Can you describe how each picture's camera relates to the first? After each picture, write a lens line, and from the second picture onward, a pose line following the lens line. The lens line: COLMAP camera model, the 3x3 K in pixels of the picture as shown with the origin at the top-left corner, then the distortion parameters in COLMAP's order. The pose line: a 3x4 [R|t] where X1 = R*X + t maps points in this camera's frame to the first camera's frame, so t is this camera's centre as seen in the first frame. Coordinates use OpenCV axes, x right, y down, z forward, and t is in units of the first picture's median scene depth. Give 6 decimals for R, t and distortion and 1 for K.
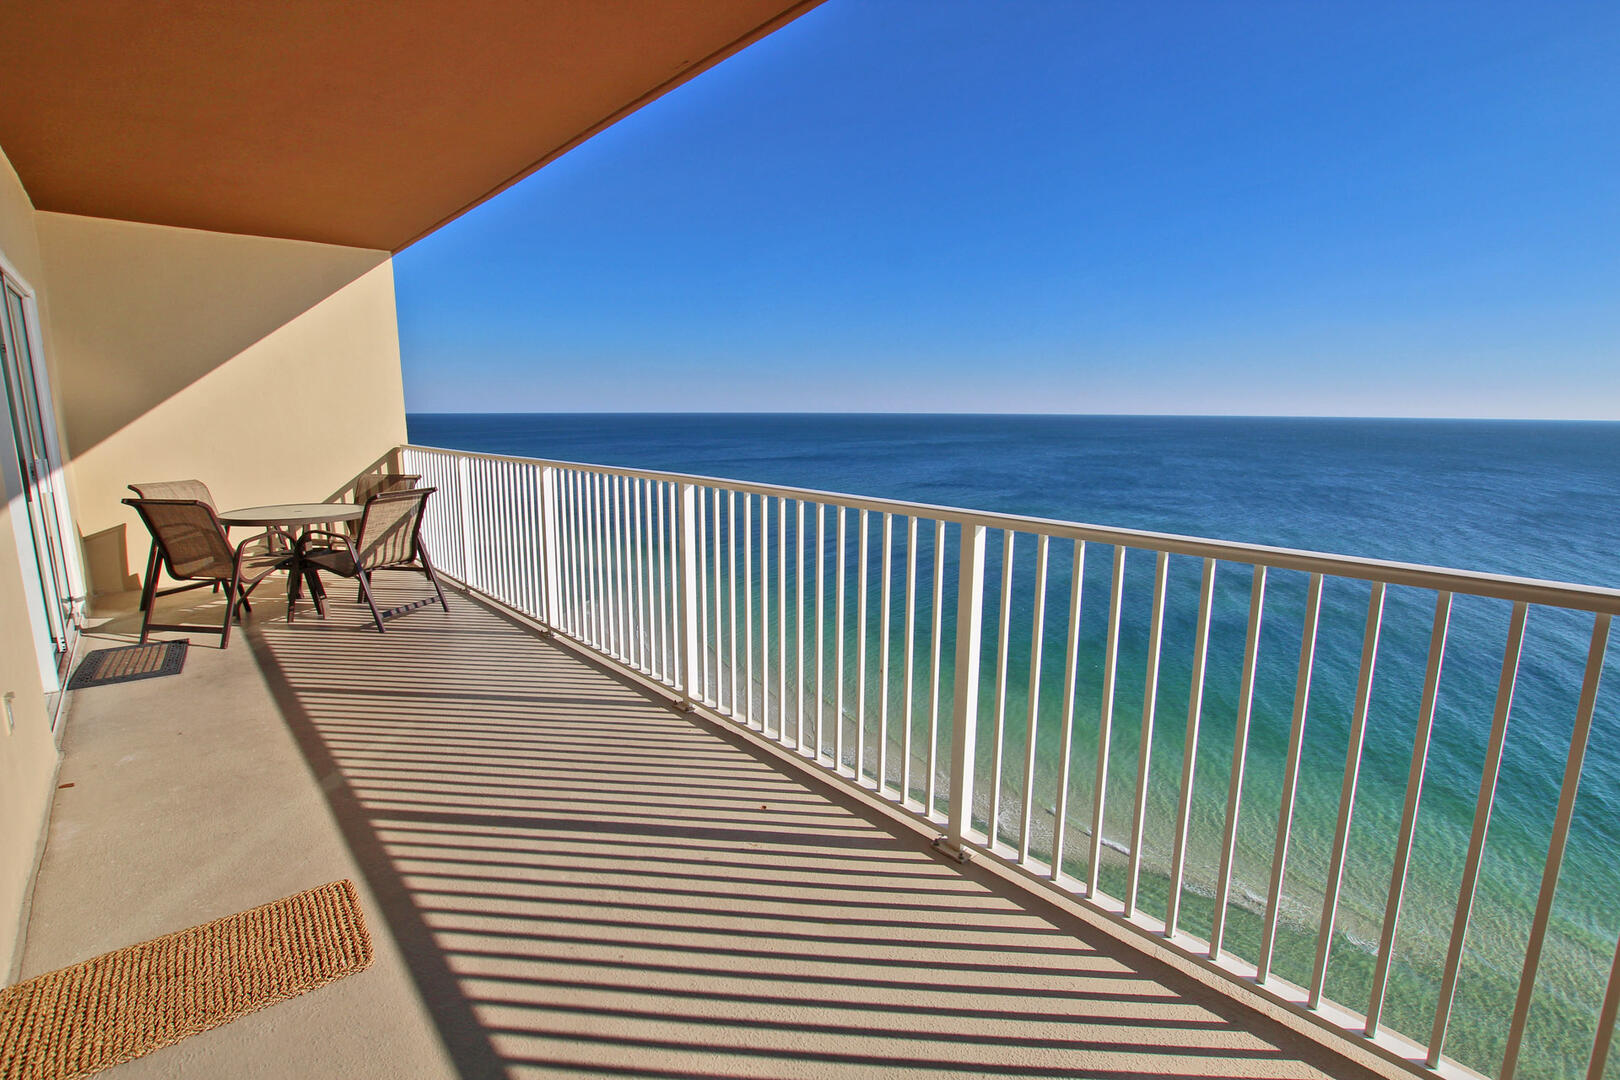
lens RADIAL K [[752.2, 0, 813.5], [0, 752.2, 542.8], [0, 0, 1]] dist [-0.034754, 0.005106]
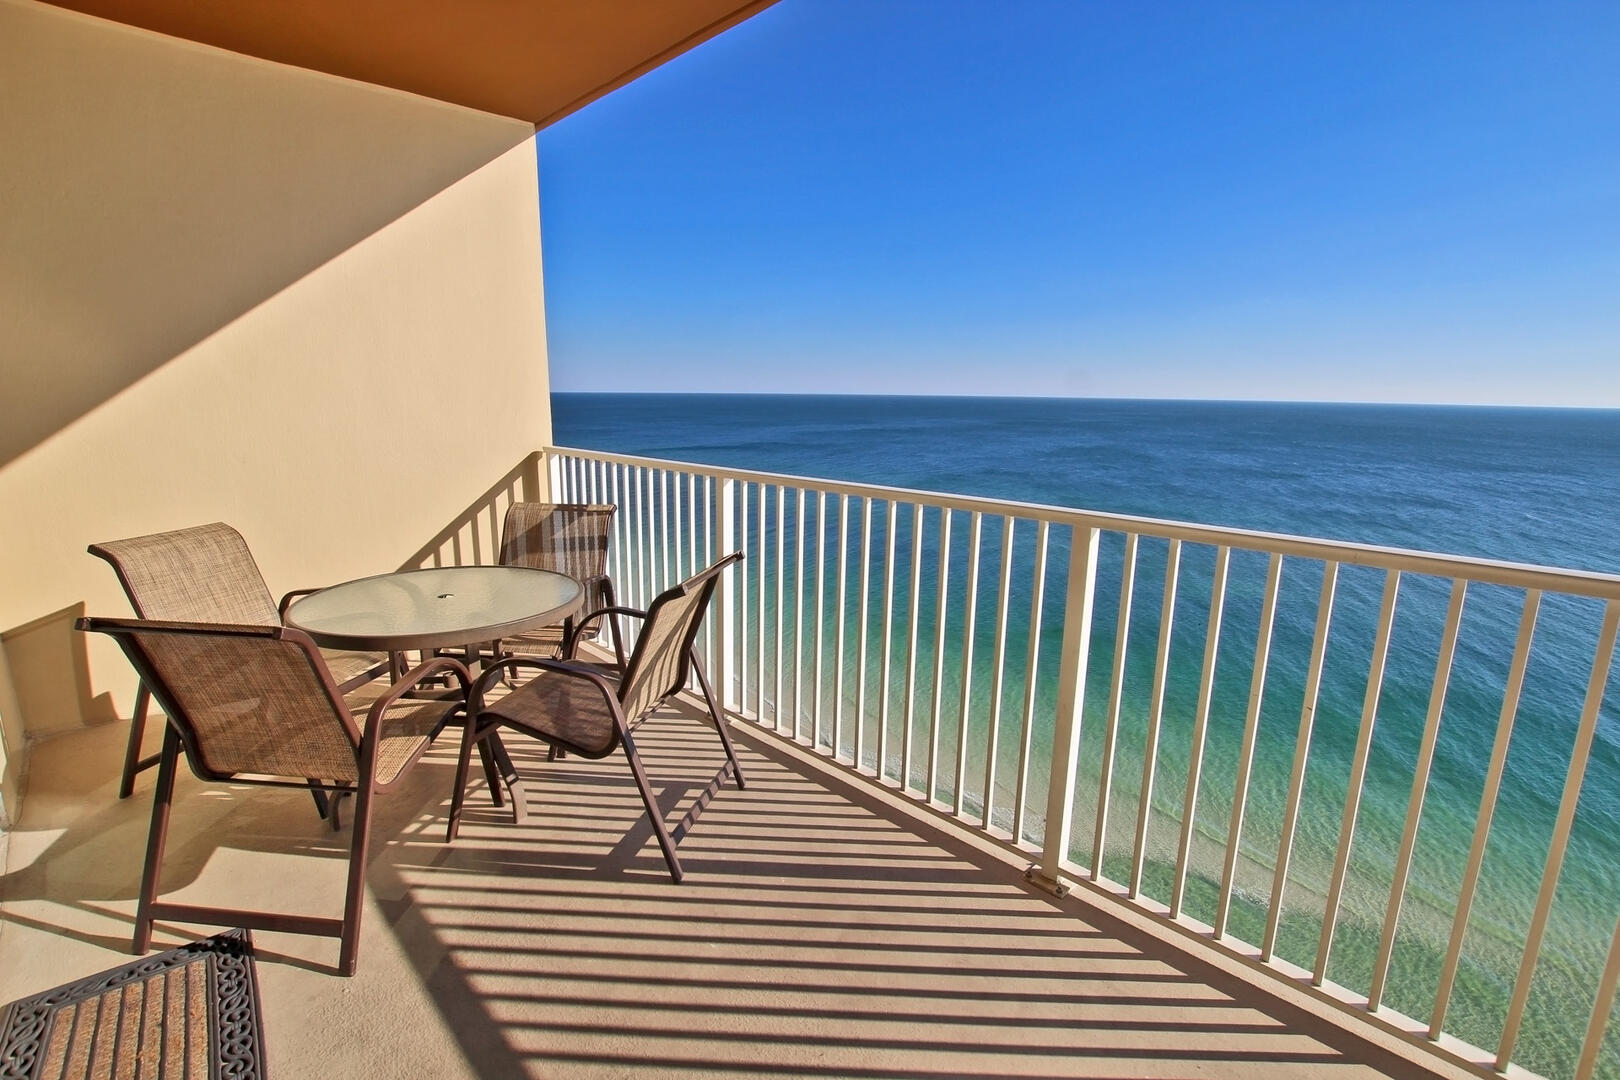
lens RADIAL K [[758.4, 0, 831.0], [0, 758.4, 560.9], [0, 0, 1]] dist [-0.094668, 0.035972]
pose [[0.999217, -0.006302, 0.039055, -0.118726], [0.004666, 0.999114, 0.041831, -0.021944], [-0.039284, -0.041616, 0.998361, 0.130291]]
